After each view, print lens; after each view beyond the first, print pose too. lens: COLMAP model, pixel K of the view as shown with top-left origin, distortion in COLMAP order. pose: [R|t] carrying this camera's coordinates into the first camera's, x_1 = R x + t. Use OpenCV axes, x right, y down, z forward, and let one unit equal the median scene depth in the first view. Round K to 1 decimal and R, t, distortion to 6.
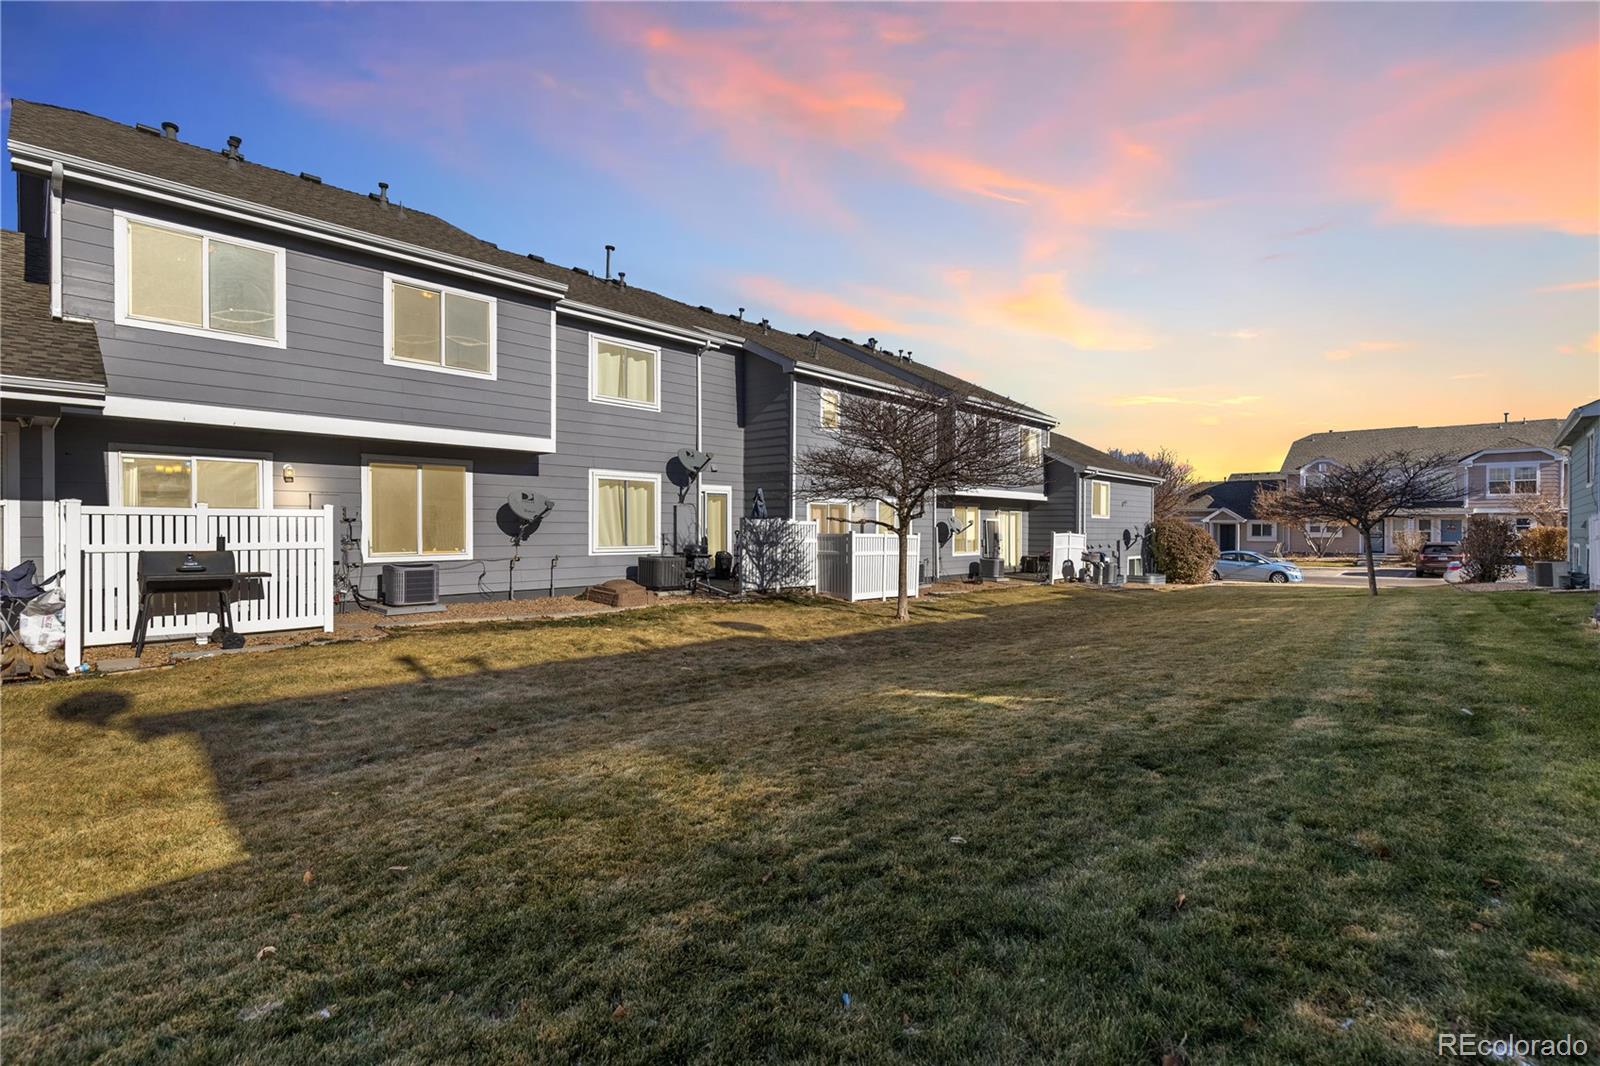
lens RADIAL K [[723.5, 0, 797.5], [0, 723.5, 528.5], [0, 0, 1]] dist [0.006917, -0.000114]
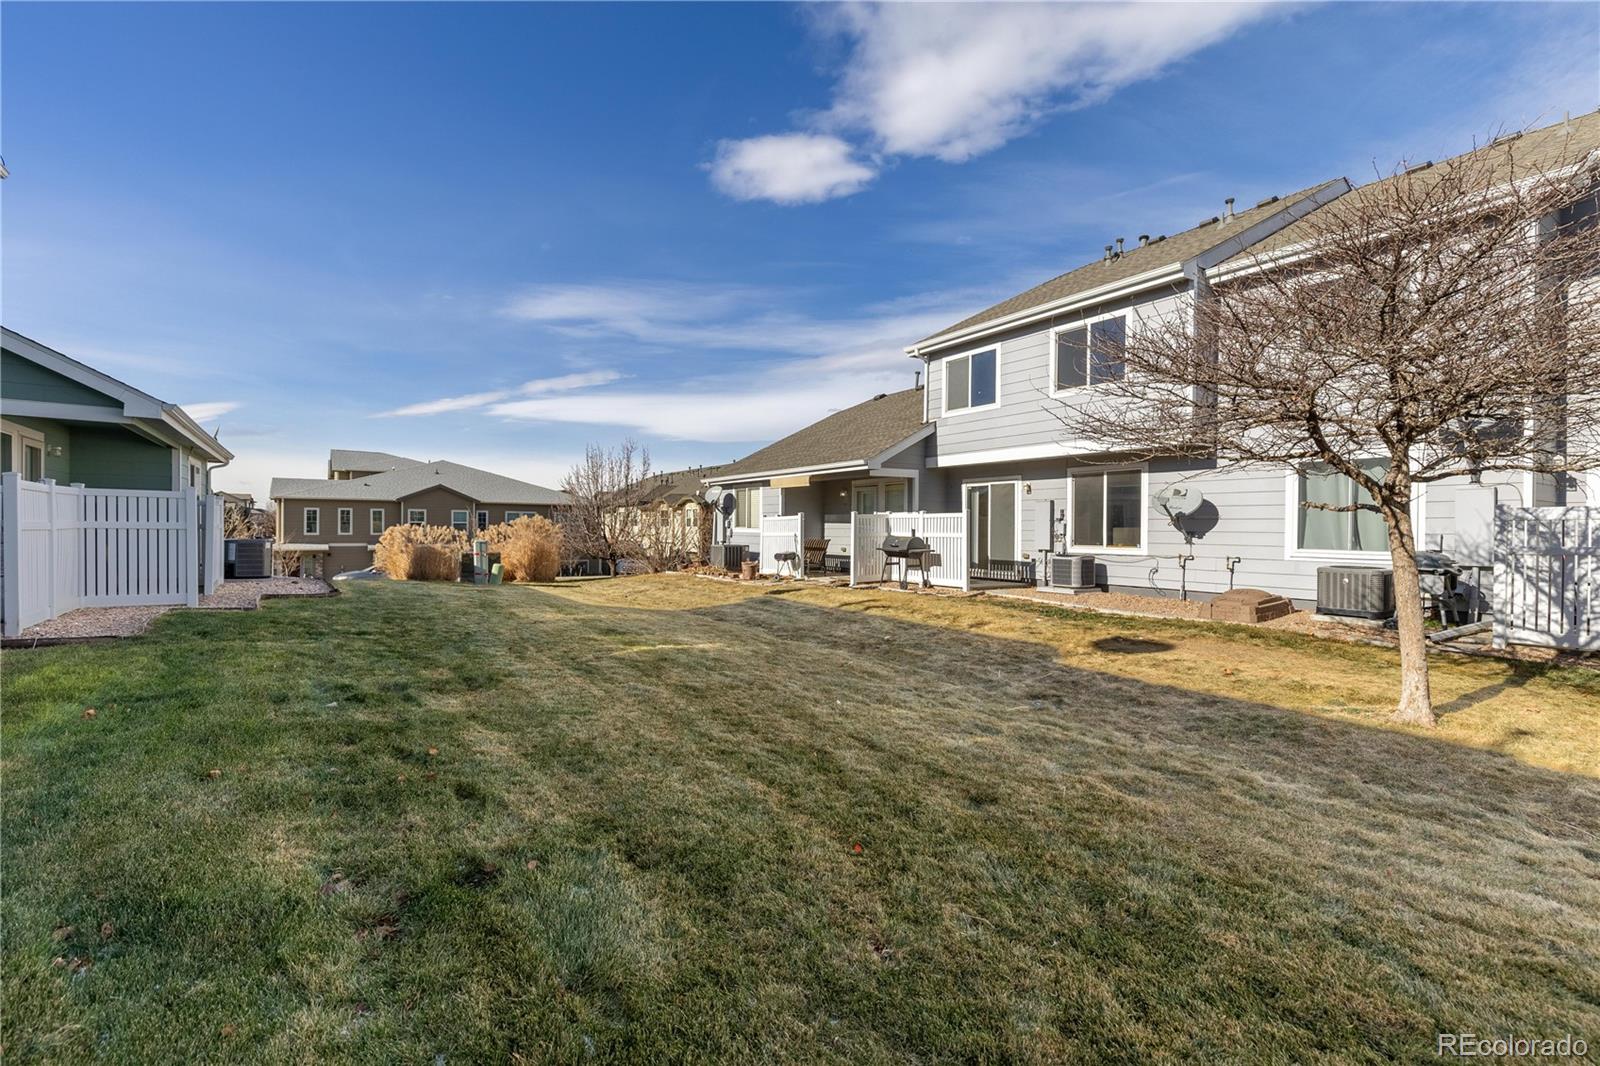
lens RADIAL K [[723.5, 0, 797.5], [0, 723.5, 528.5], [0, 0, 1]] dist [0.006917, -0.000114]
pose [[-0.228980, -0.001950, -0.973429, 0.570357], [-0.007377, 0.999973, -0.000268, 0.006620], [0.973403, 0.007120, -0.228988, 0.612518]]
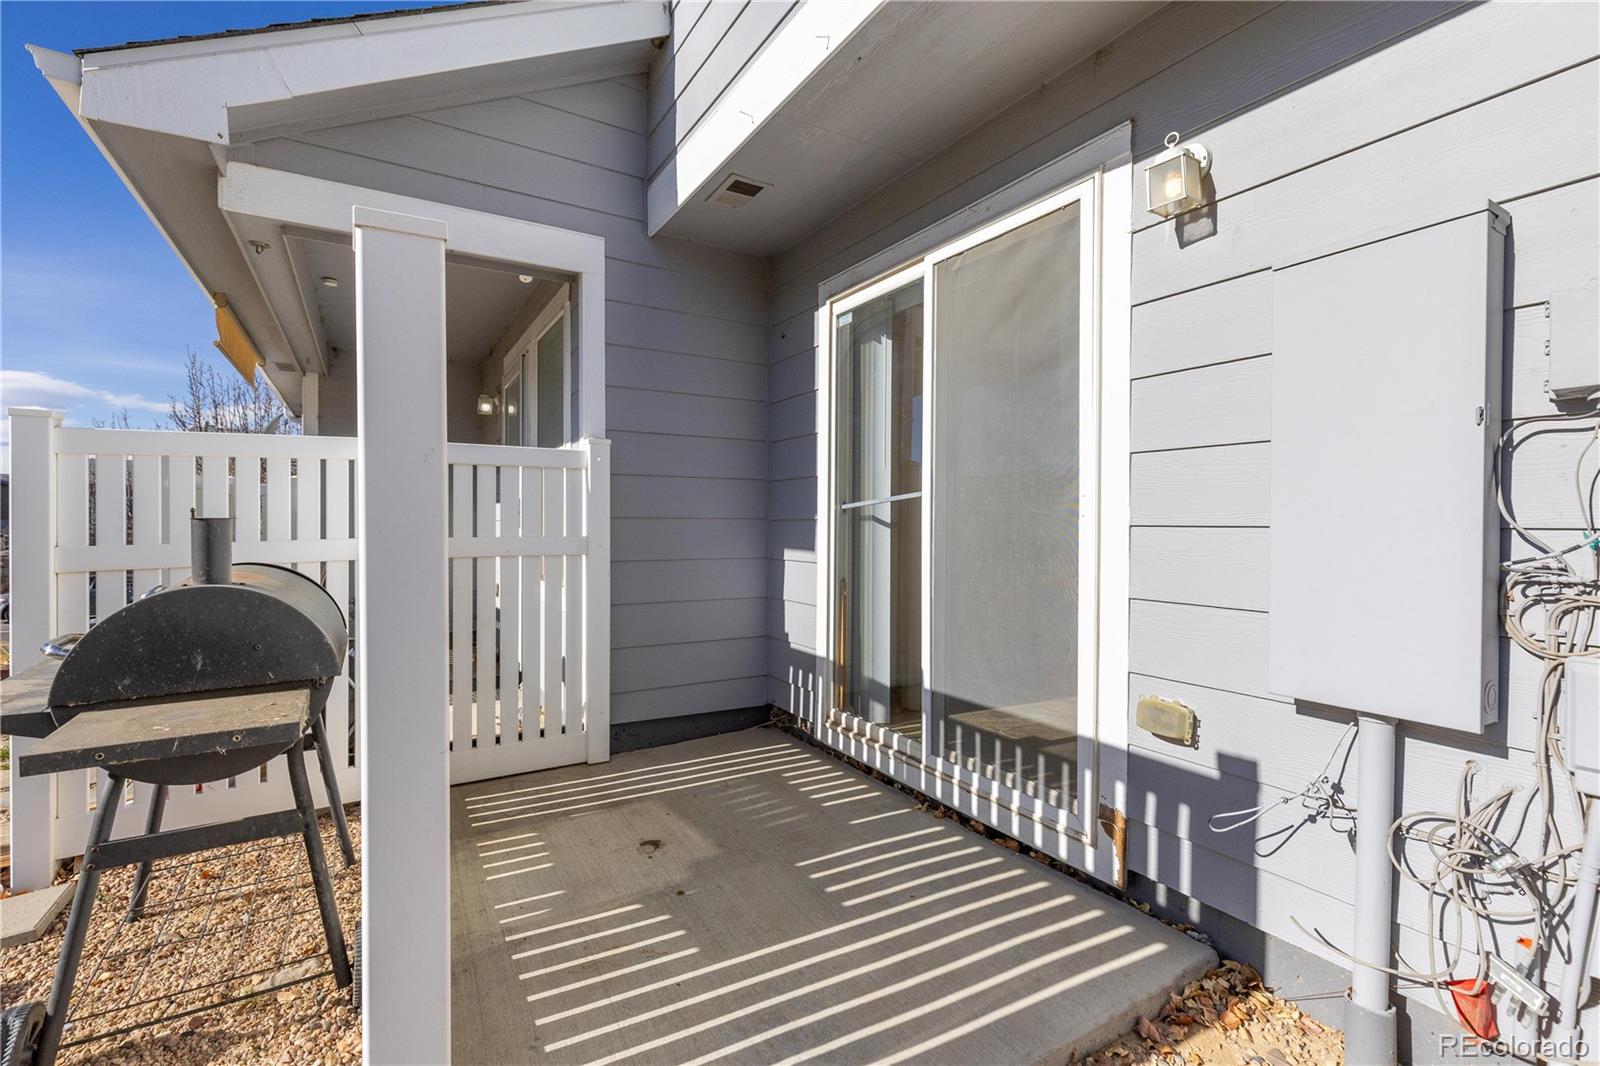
lens RADIAL K [[723.5, 0, 797.5], [0, 723.5, 528.5], [0, 0, 1]] dist [0.006917, -0.000114]
pose [[-0.270484, 0.003162, -0.962719, -0.339610], [-0.006308, 0.999967, 0.005057, 0.006917], [0.962704, 0.007440, -0.270456, 0.662074]]
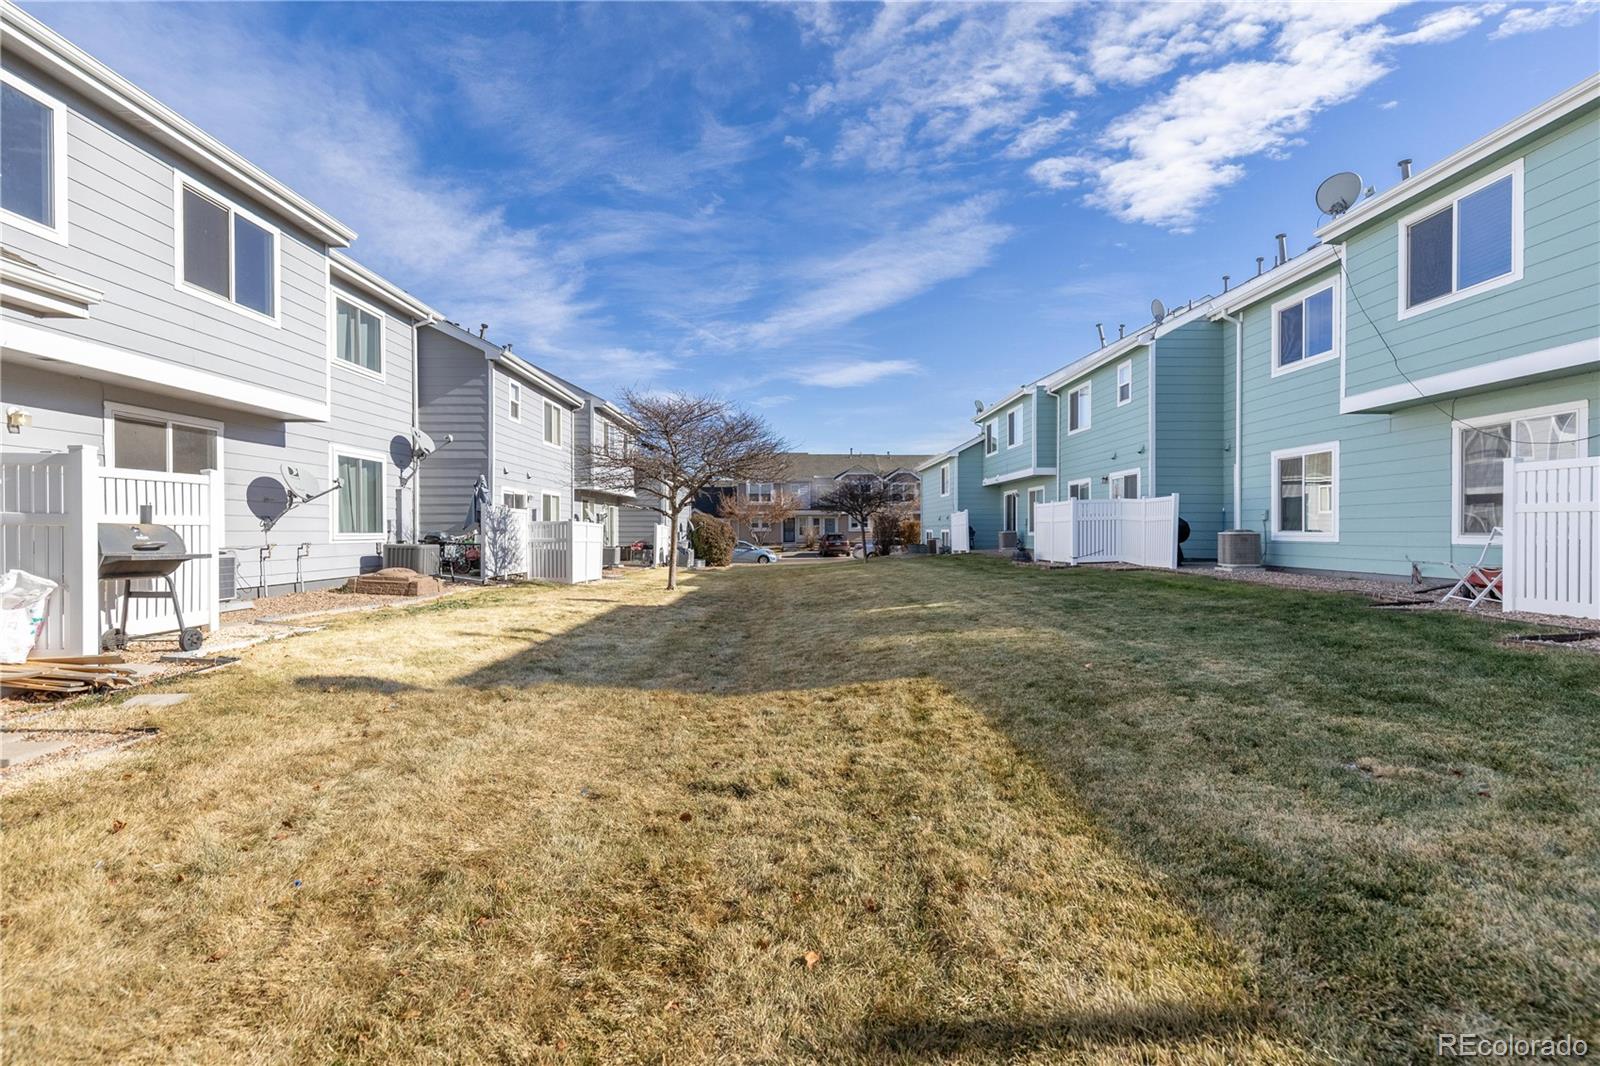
lens RADIAL K [[712.6, 0, 800.0], [0, 712.6, 533.0], [0, 0, 1]] dist [-0.000691, -0.000206]
pose [[0.718306, -0.009191, 0.695666, -0.440179], [0.006421, 0.999958, 0.006582, 0.021102], [-0.695698, -0.000261, 0.718335, 0.005116]]
